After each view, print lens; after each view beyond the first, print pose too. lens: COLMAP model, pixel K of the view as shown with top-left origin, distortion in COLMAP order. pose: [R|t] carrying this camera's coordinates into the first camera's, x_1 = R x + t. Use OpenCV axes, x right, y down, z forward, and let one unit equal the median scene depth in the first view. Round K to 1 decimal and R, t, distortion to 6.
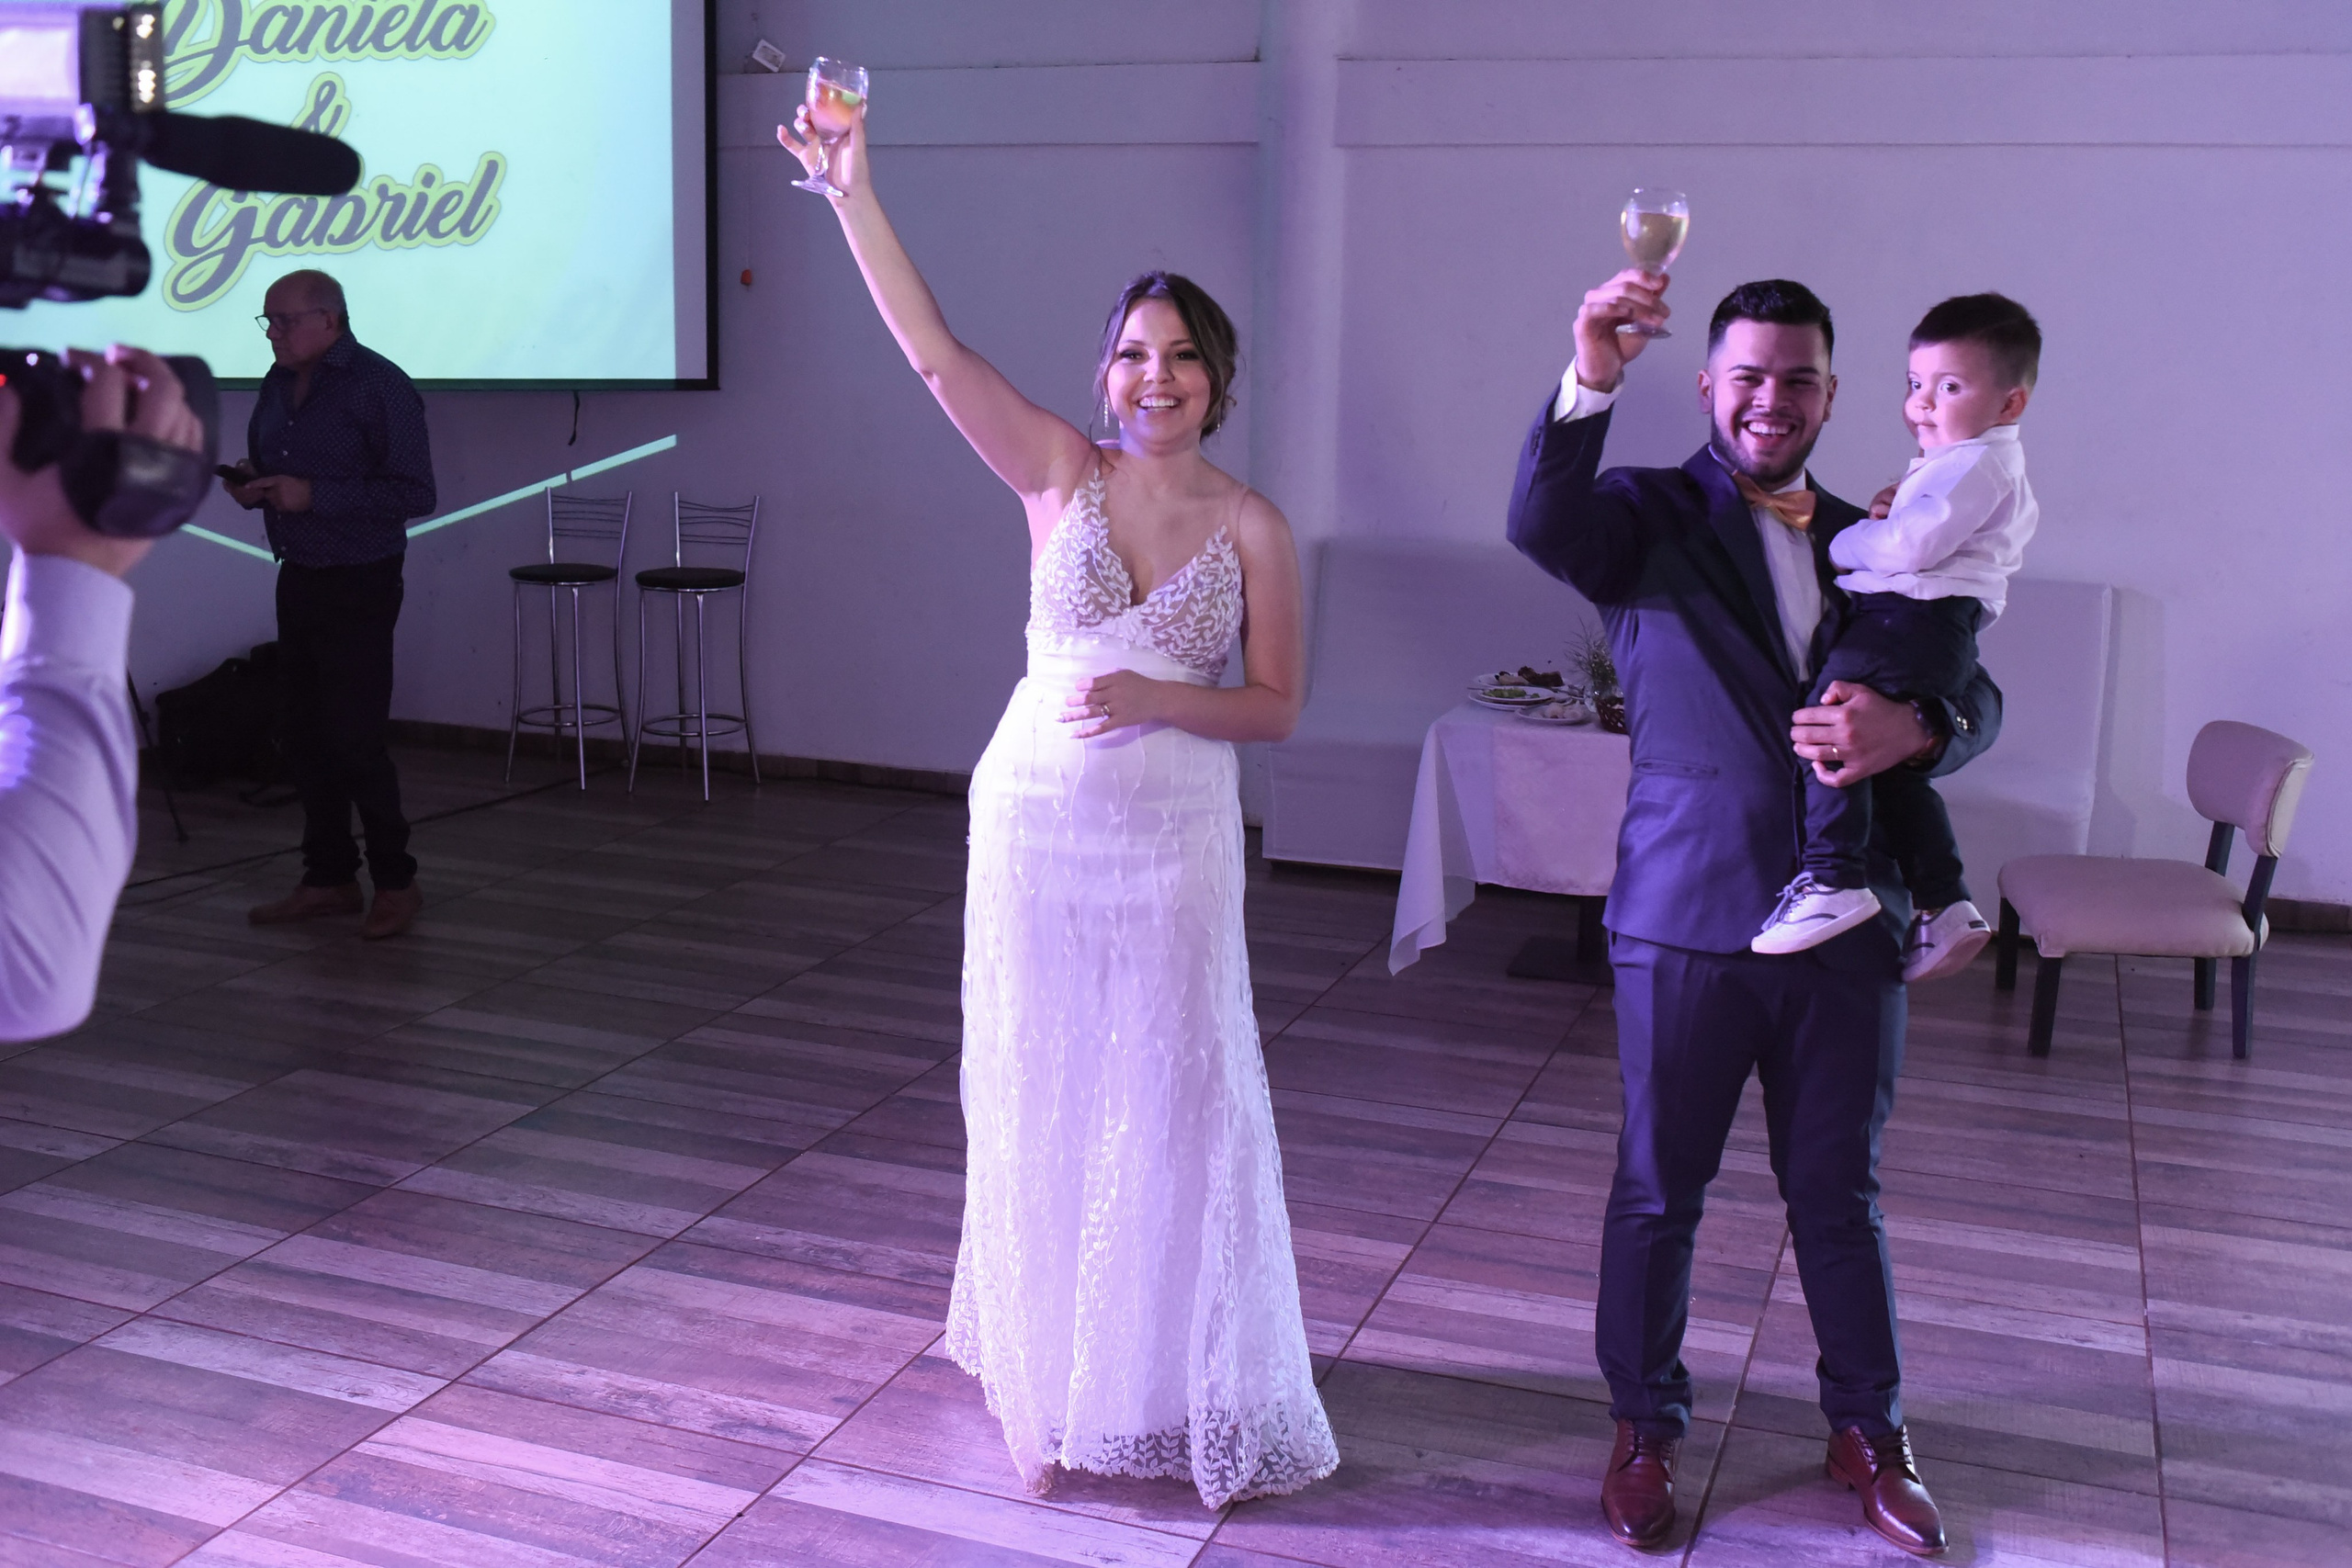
lens RADIAL K [[2363.8, 0, 1156.9], [0, 2363.8, 775.8], [0, 0, 1]] dist [-0.055336, 0.000000]
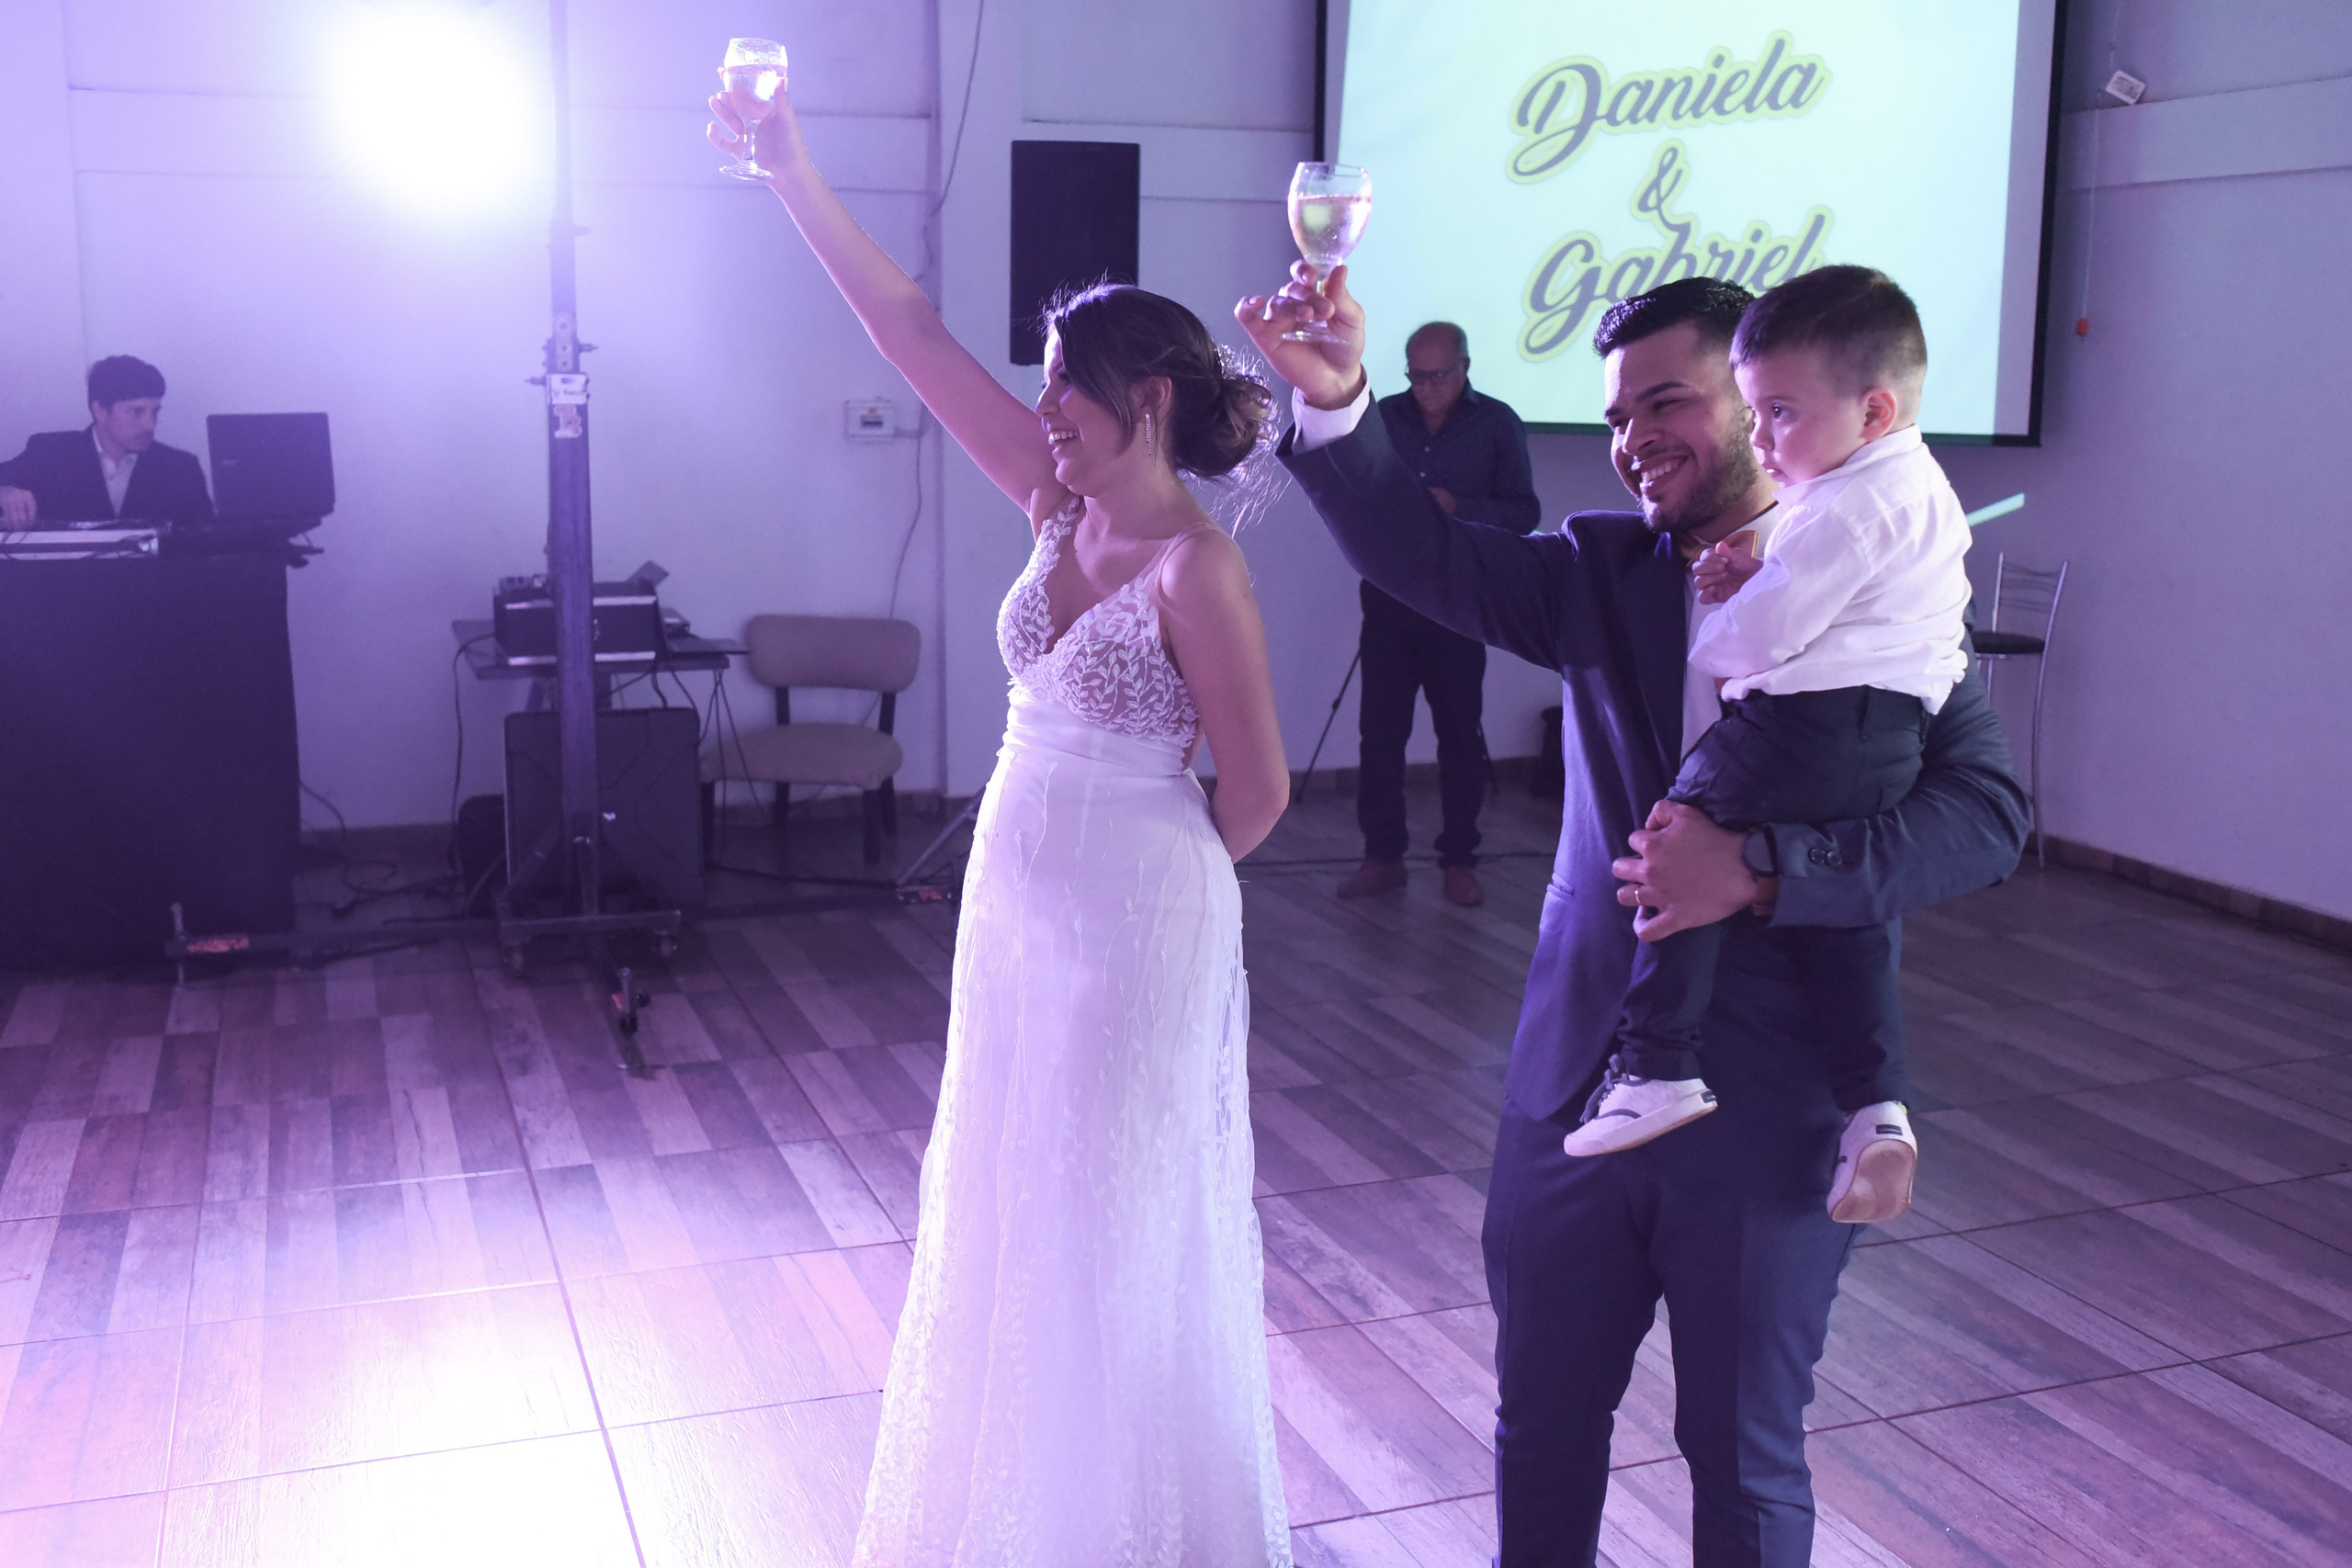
lens RADIAL K [[2363.8, 0, 1171.6], [0, 2363.8, 789.6], [0, 0, 1]] dist [-0.055336, 0.000000]
pose [[0.647806, 0.124418, -0.751577, 0.427061], [-0.136873, 0.989528, 0.045835, -0.030177], [0.749409, 0.073179, 0.658051, 0.177350]]
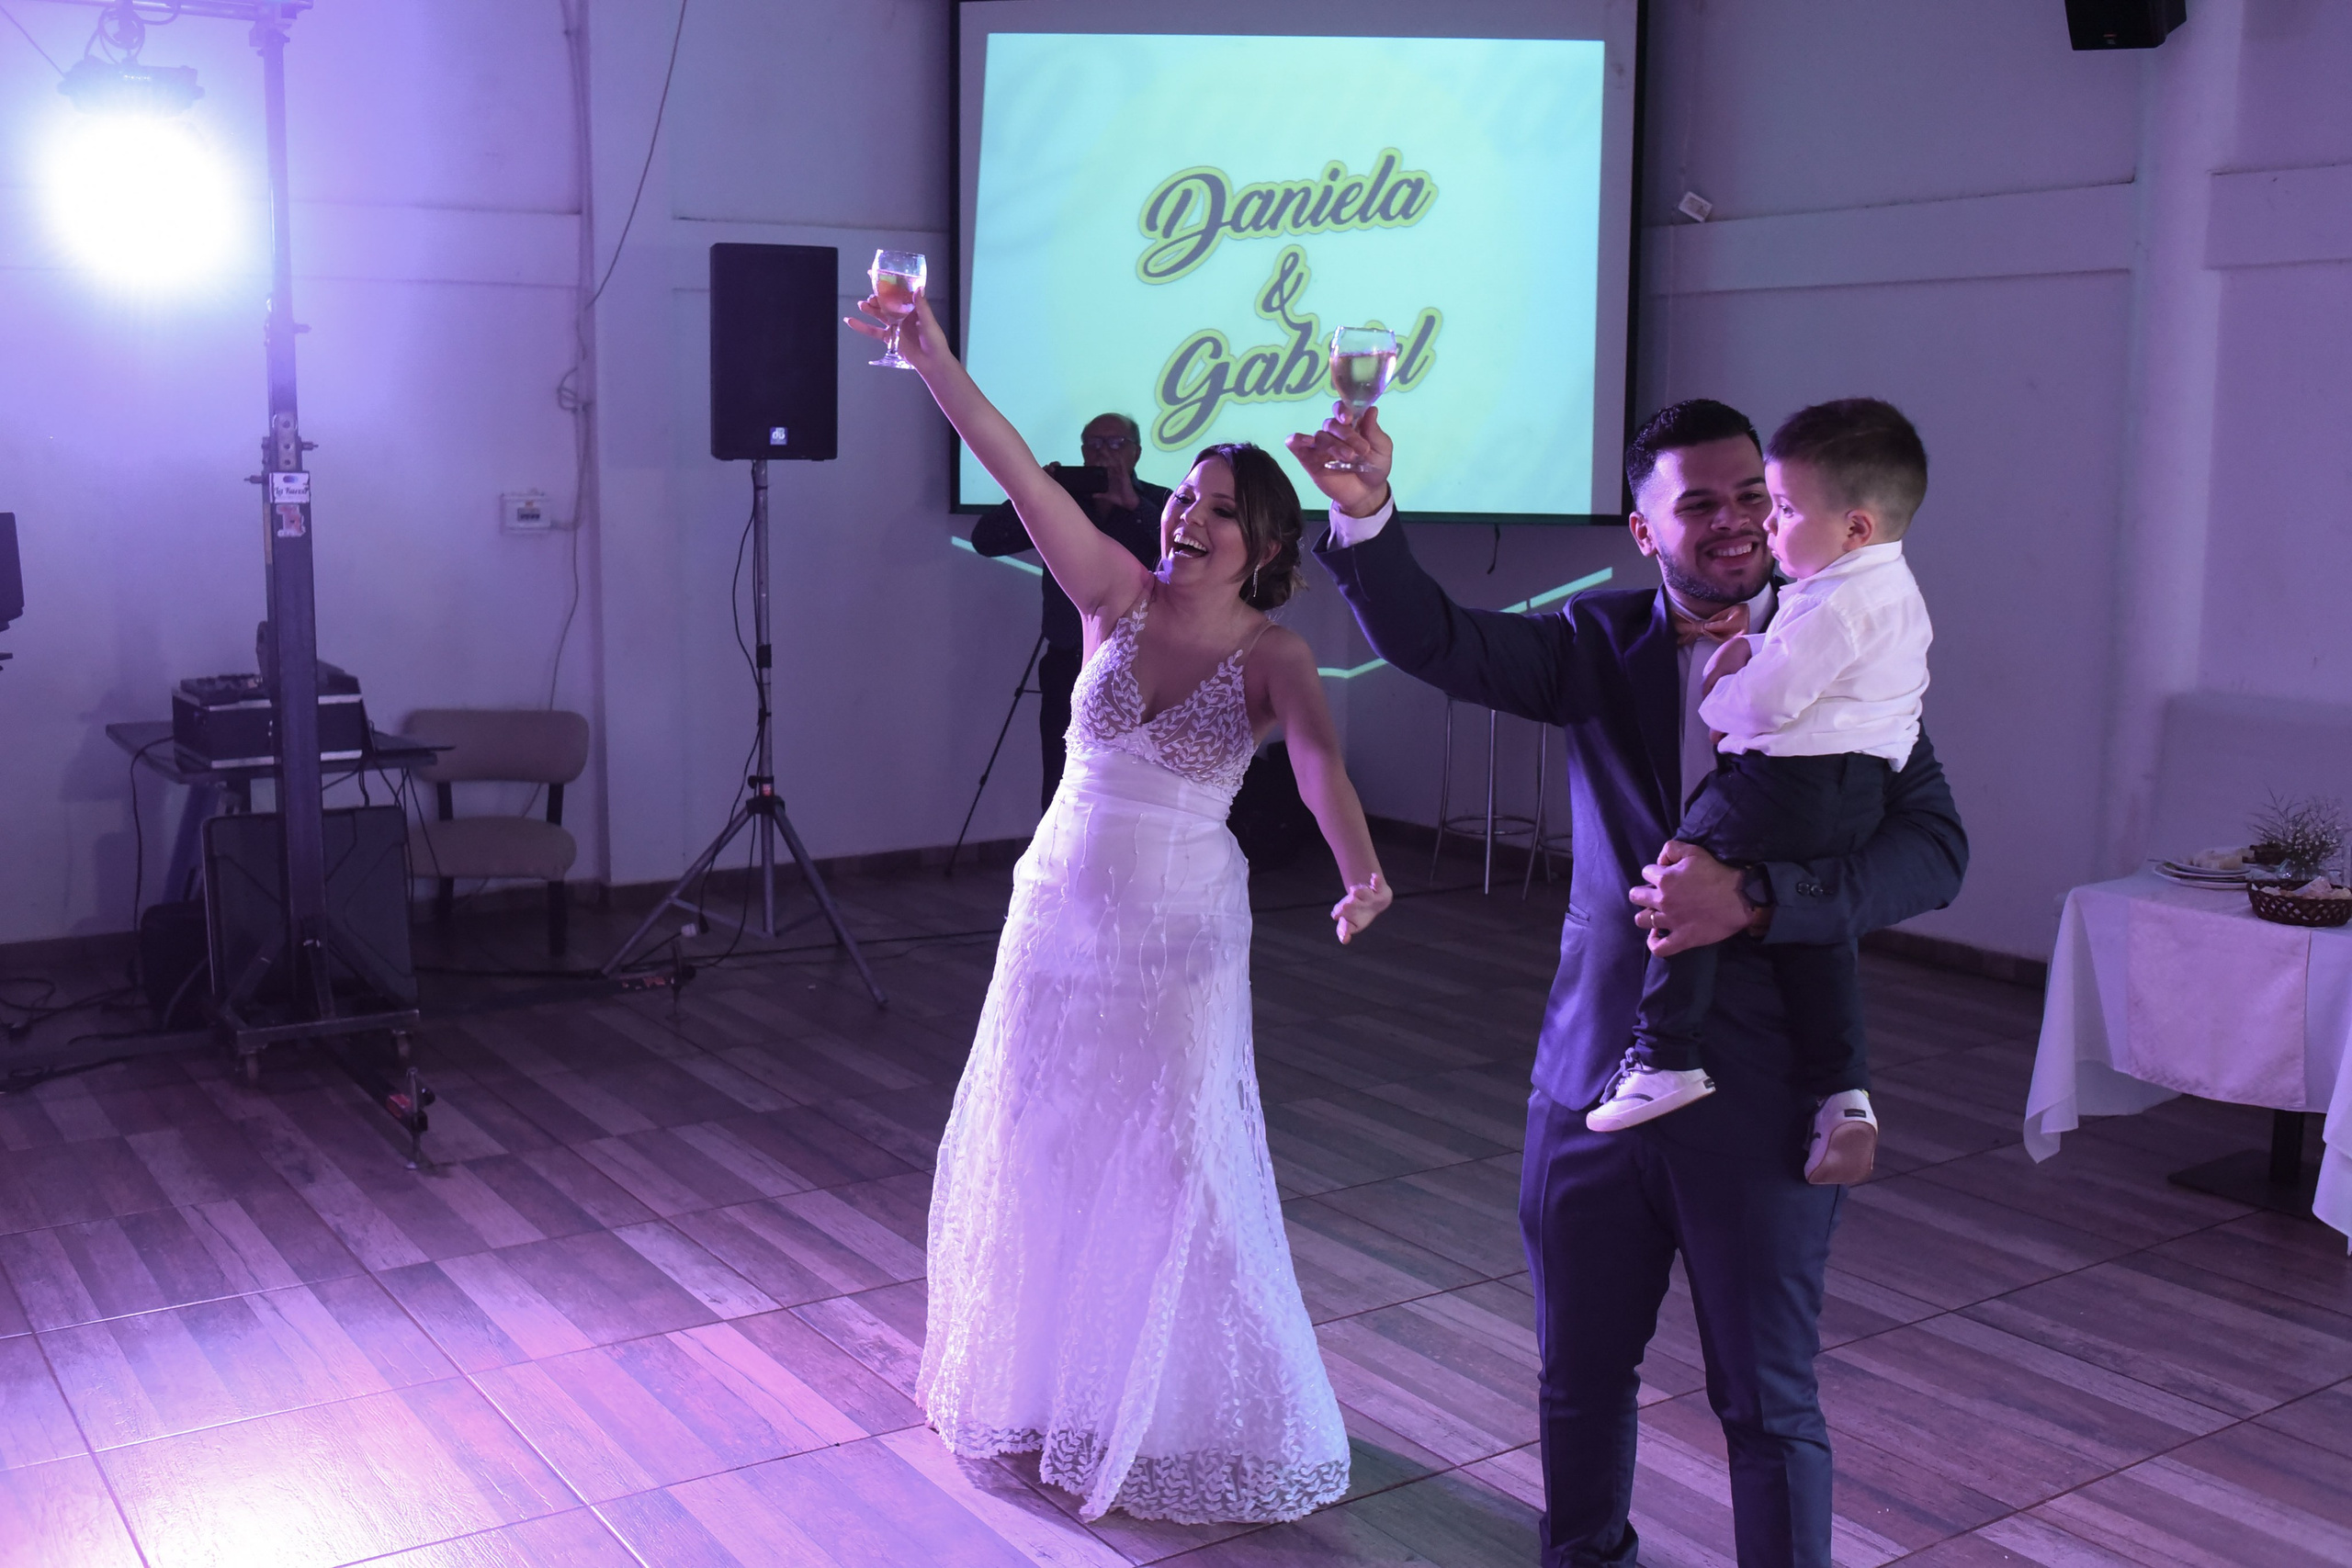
lens RADIAL K [[2363.8, 0, 1170.6], [0, 2363.8, 792.3], [0, 0, 1]] dist [-0.055336, 0.000000]
pose [[0.809673, 0.074791, -0.582097, 0.367879], [-0.100646, 0.994848, -0.012171, -0.014623], [0.578187, 0.068440, 0.813028, 0.045127]]
